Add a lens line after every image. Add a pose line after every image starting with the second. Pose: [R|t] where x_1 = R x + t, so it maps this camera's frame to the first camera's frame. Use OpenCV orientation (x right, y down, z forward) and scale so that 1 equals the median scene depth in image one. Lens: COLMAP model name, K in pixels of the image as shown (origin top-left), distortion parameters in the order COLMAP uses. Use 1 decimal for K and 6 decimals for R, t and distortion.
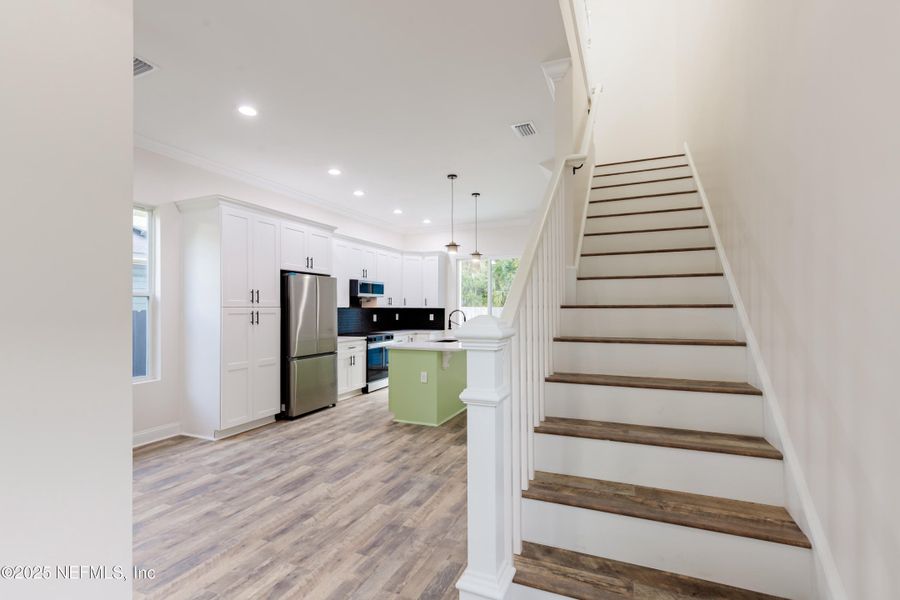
lens RADIAL K [[410.8, 0, 451.7], [0, 410.8, 308.3], [0, 0, 1]] dist [0.013433, -0.001749]
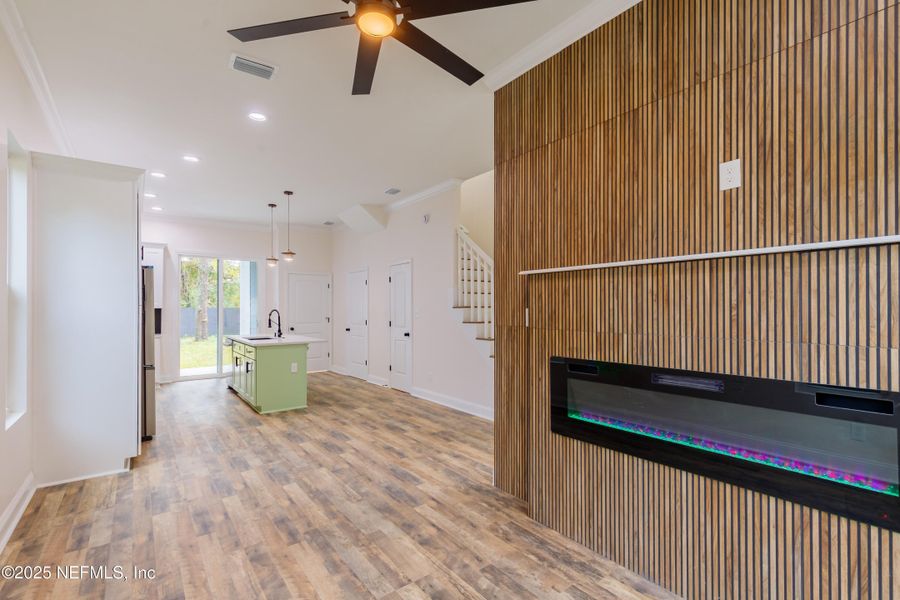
lens RADIAL K [[410.8, 0, 451.7], [0, 410.8, 308.3], [0, 0, 1]] dist [0.013433, -0.001749]
pose [[0.492045, 0.003091, 0.870564, -1.180004], [0.000999, 0.999991, -0.004115, 0.009562], [-0.870569, 0.002895, 0.492038, 0.066382]]
